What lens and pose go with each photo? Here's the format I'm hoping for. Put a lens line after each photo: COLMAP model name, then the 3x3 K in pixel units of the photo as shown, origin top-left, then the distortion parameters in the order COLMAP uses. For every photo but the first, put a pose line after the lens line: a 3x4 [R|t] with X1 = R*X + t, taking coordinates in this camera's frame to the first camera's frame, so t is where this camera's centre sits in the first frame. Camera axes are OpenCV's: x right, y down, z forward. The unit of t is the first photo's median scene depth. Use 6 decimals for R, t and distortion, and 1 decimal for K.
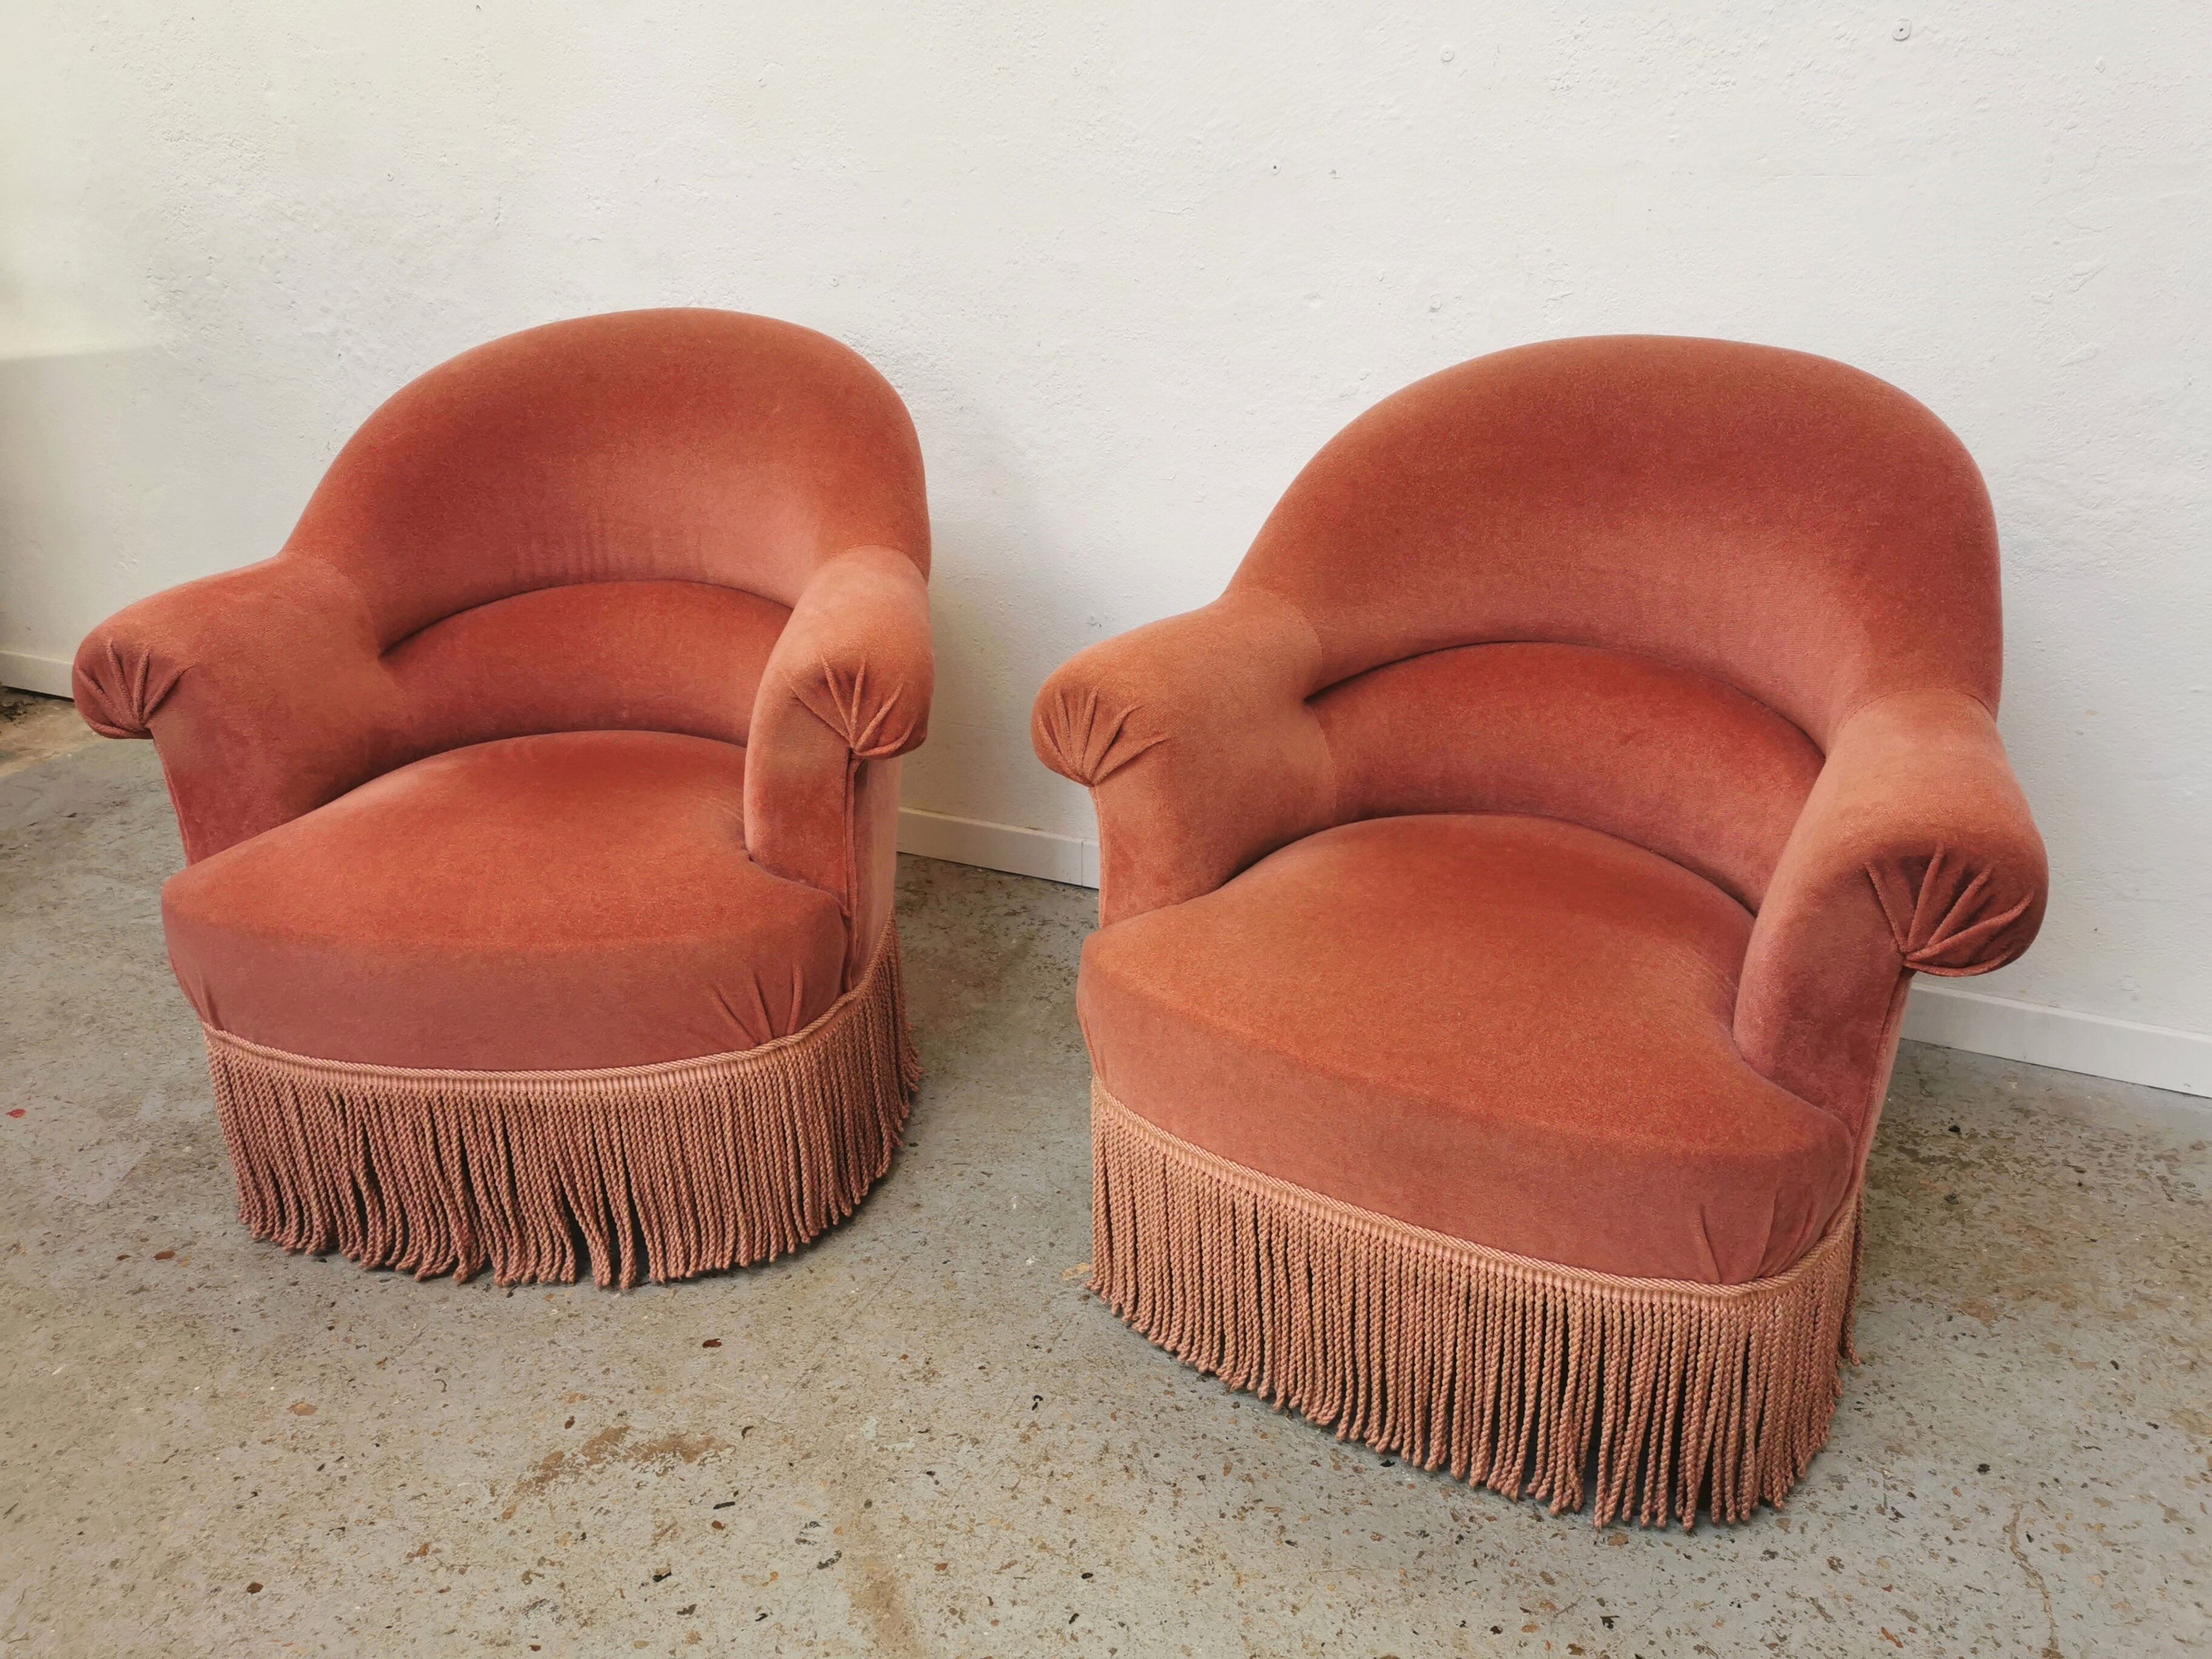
lens RADIAL K [[1705.8, 0, 1109.5], [0, 1705.8, 831.9], [0, 0, 1]] dist [0.060655, -0.058282]
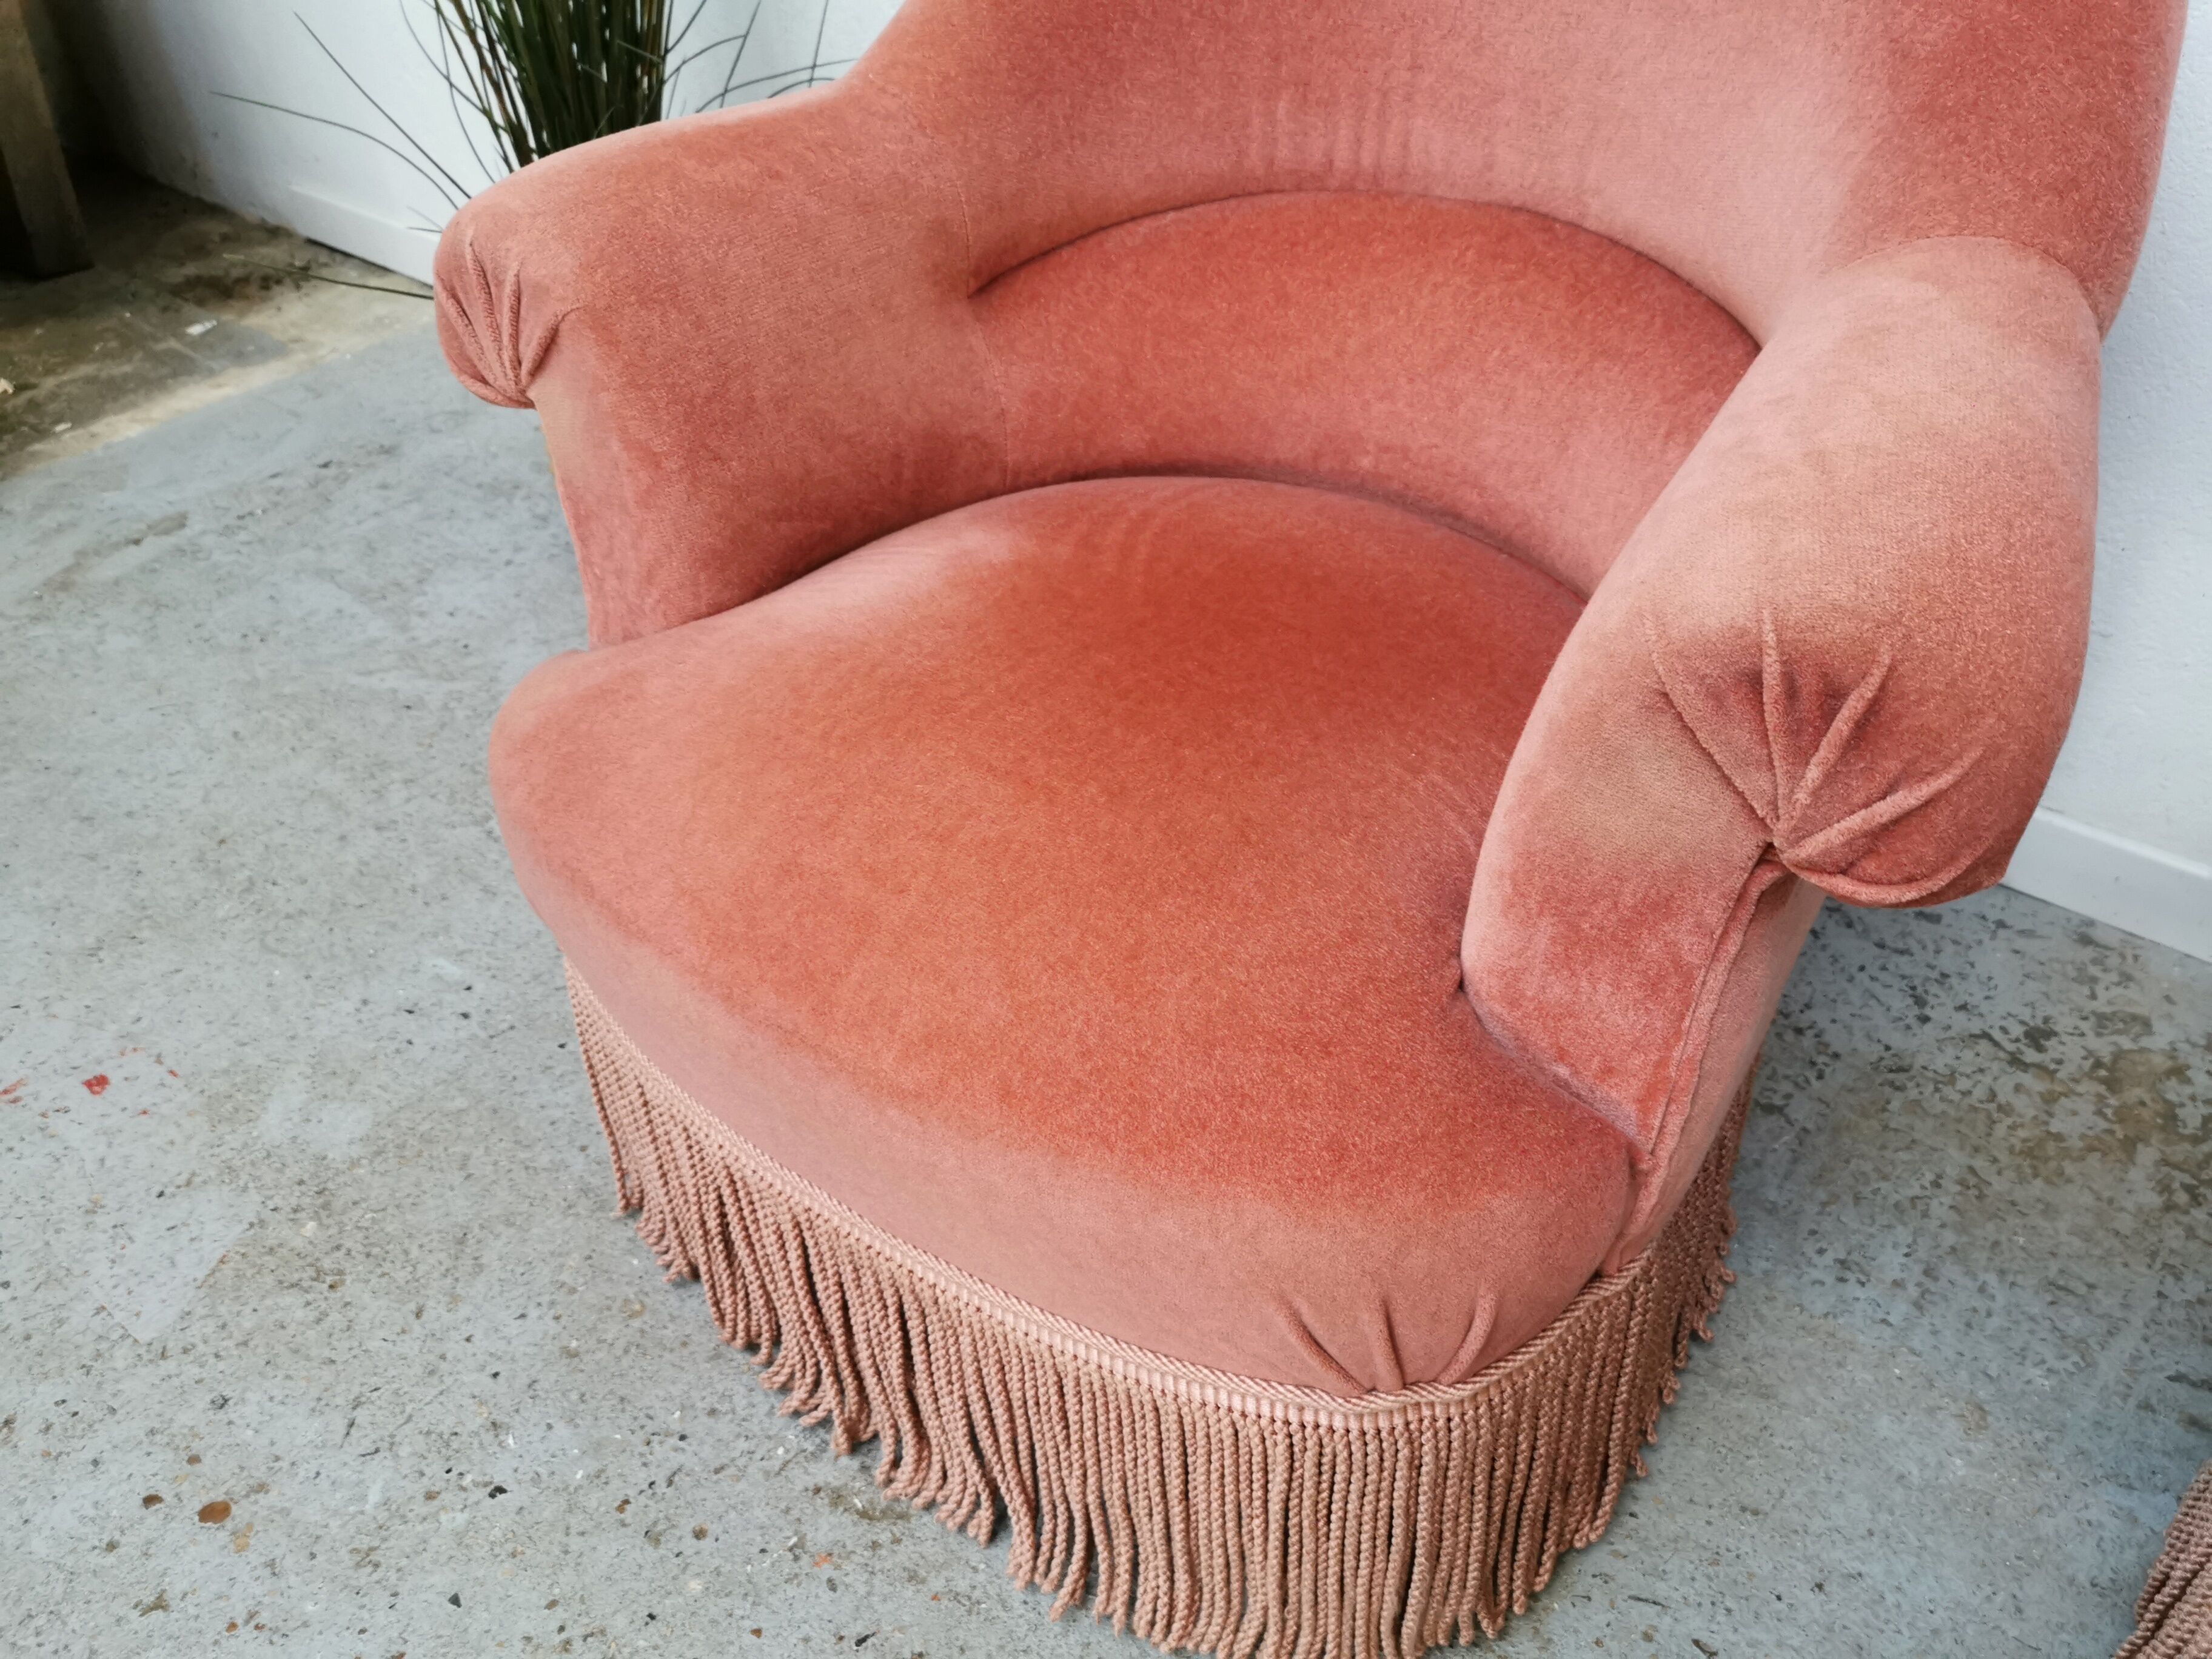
lens RADIAL K [[1705.8, 0, 1103.0], [0, 1705.8, 835.0], [0, 0, 1]] dist [0.060655, -0.058282]
pose [[0.964648, 0.146411, -0.219132, -0.180786], [-0.079838, 0.954761, 0.286456, -0.160685], [0.251159, -0.258834, 0.932697, 0.629072]]
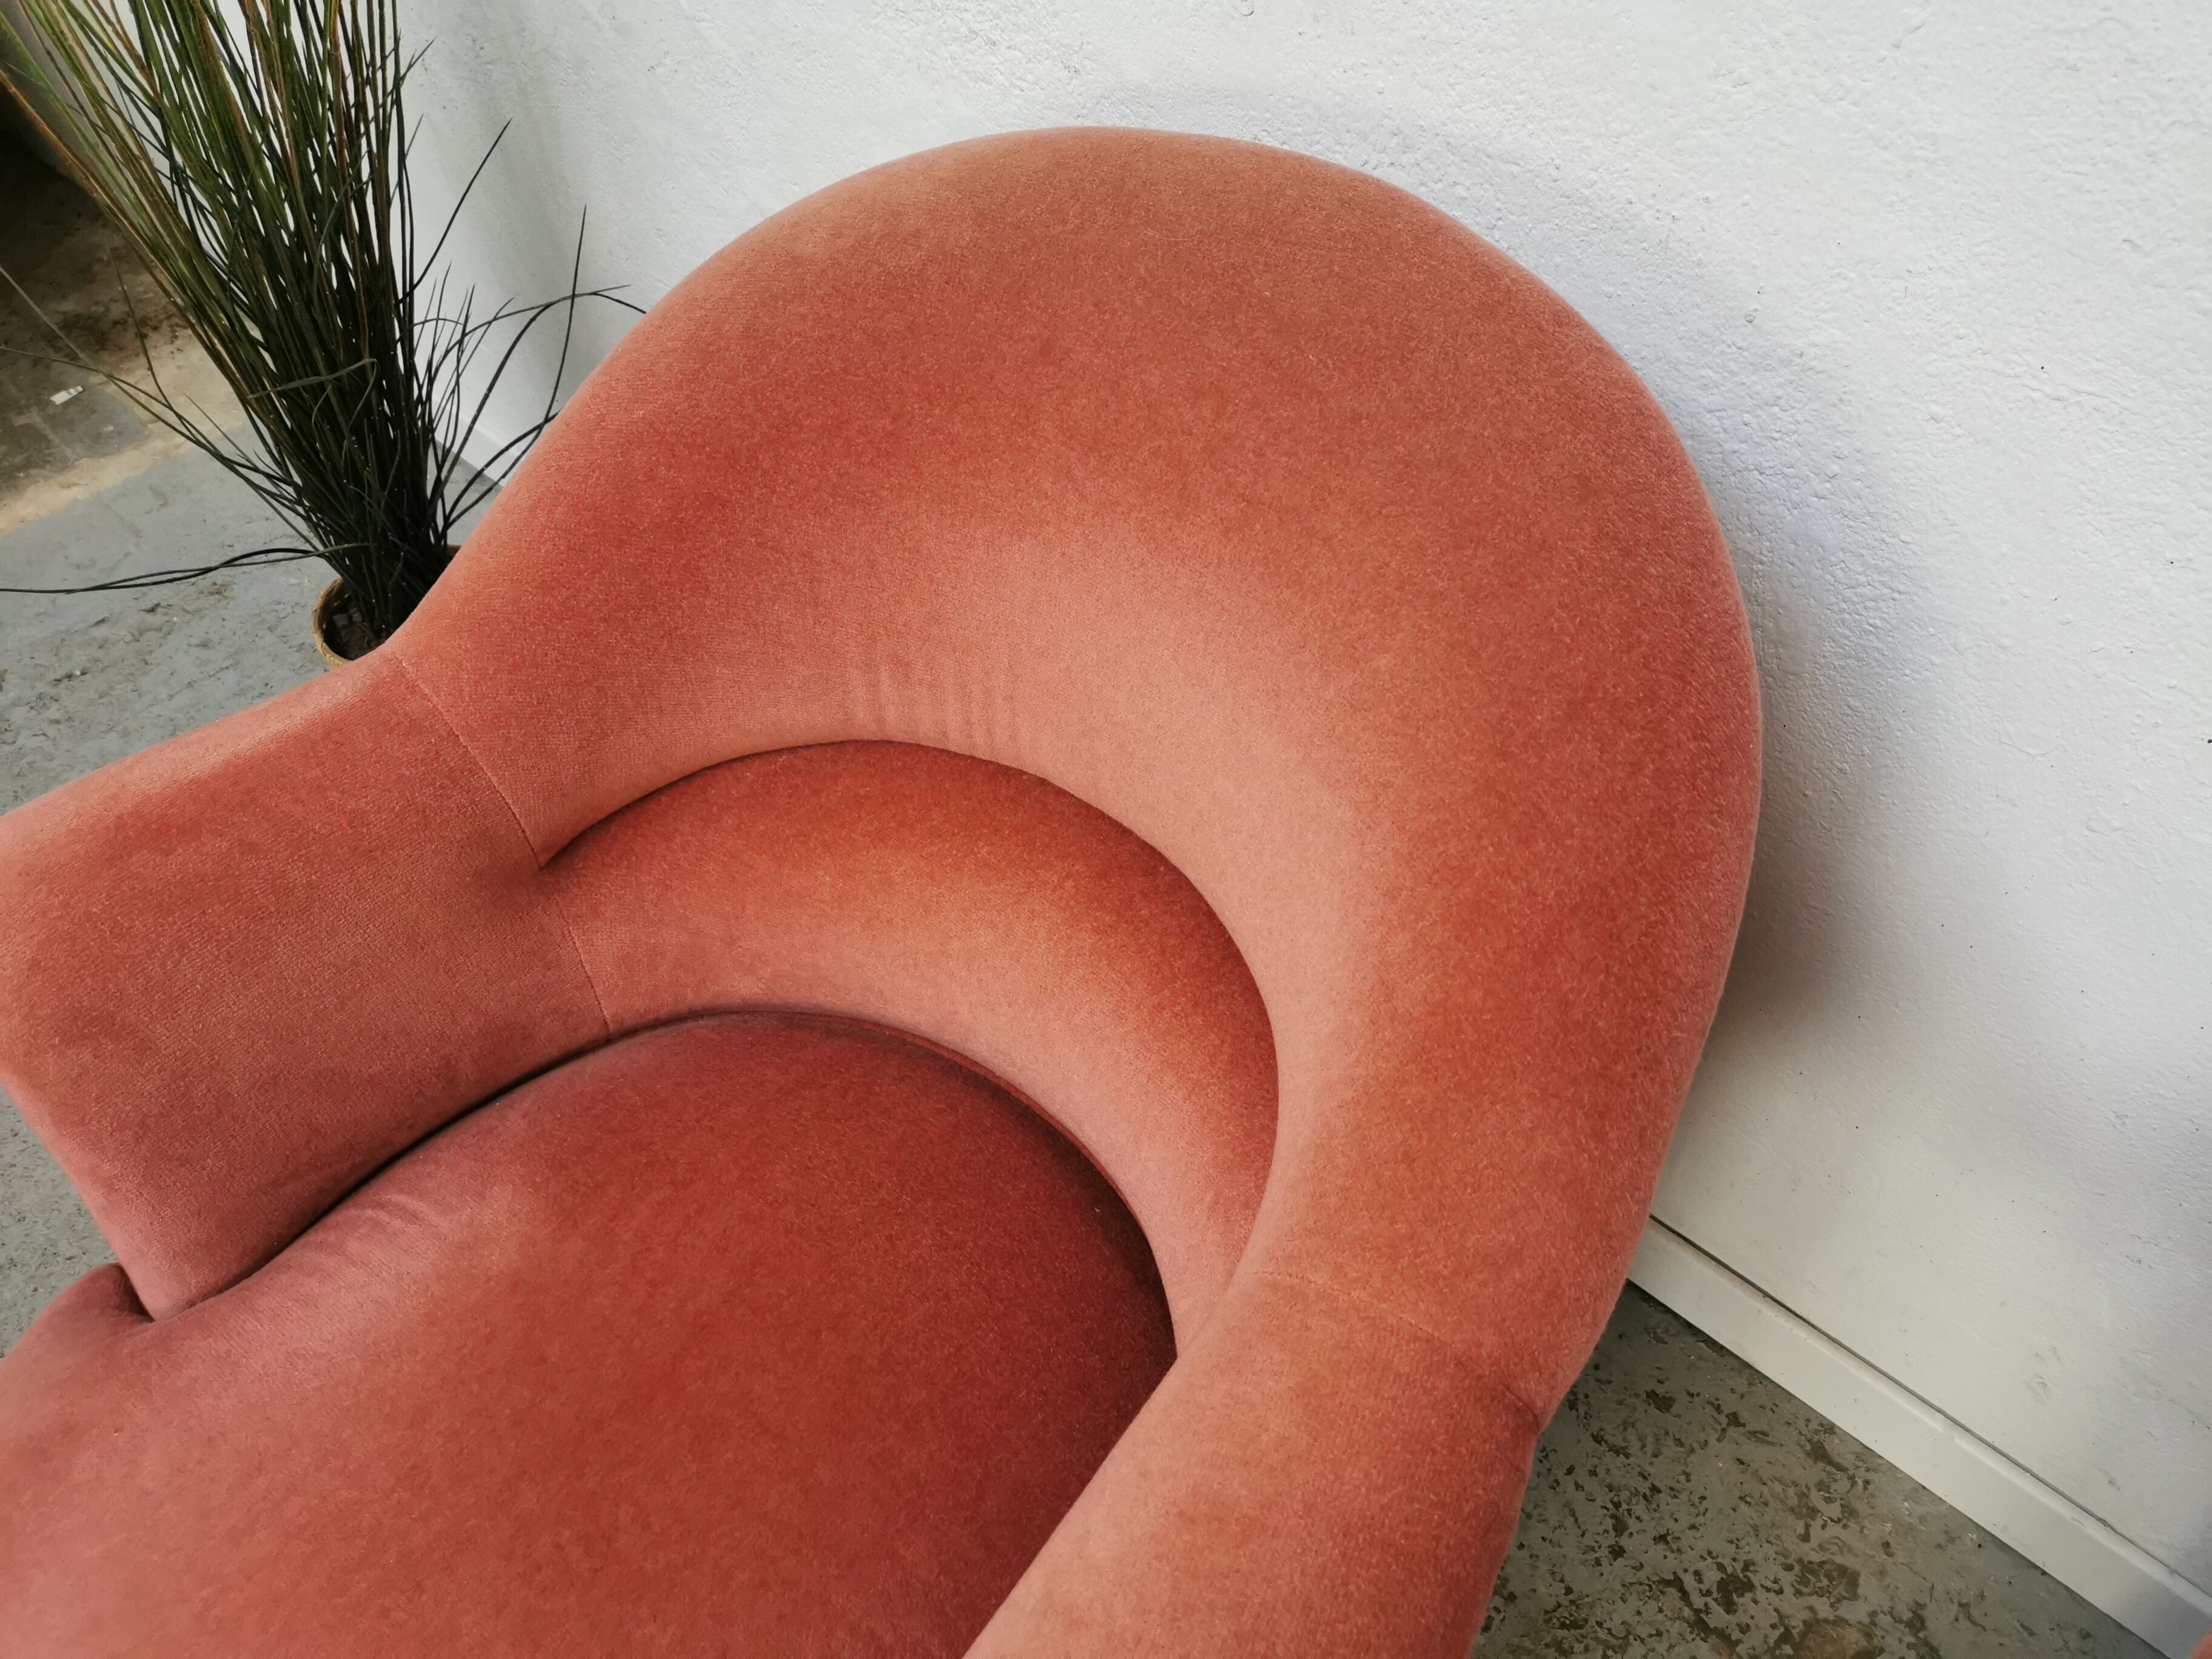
lens RADIAL K [[1705.8, 0, 1103.1], [0, 1705.8, 836.7], [0, 0, 1]] dist [0.060655, -0.058282]
pose [[0.941045, 0.221806, -0.255415, -0.071276], [-0.093871, 0.896605, 0.432768, -0.449209], [0.324997, -0.383278, 0.864566, 0.830512]]
